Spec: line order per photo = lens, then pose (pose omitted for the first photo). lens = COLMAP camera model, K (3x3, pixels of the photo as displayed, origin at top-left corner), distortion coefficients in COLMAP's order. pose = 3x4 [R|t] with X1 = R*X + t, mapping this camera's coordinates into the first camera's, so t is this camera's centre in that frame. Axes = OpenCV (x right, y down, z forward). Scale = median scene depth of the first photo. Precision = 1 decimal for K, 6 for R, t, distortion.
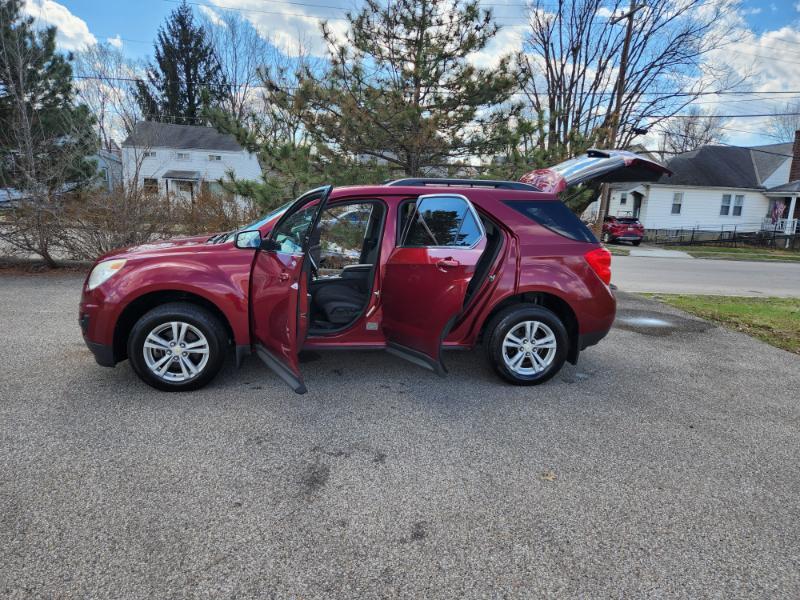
lens RADIAL K [[536.0, 0, 399.9], [0, 536.0, 297.5], [0, 0, 1]] dist [0.070231, -0.059732]
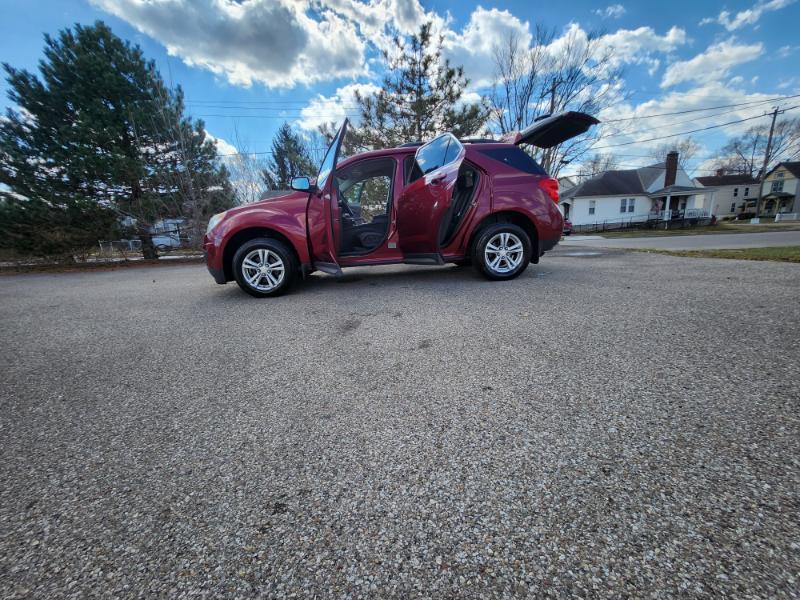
lens RADIAL K [[314.0, 0, 399.8], [0, 314.0, 298.4], [0, 0, 1]] dist [-0.003236, -0.000320]
pose [[0.993535, -0.076475, -0.083907, 0.027781], [0.077435, 0.996963, 0.008238, 0.184638], [0.083022, -0.014682, 0.996440, 0.150250]]
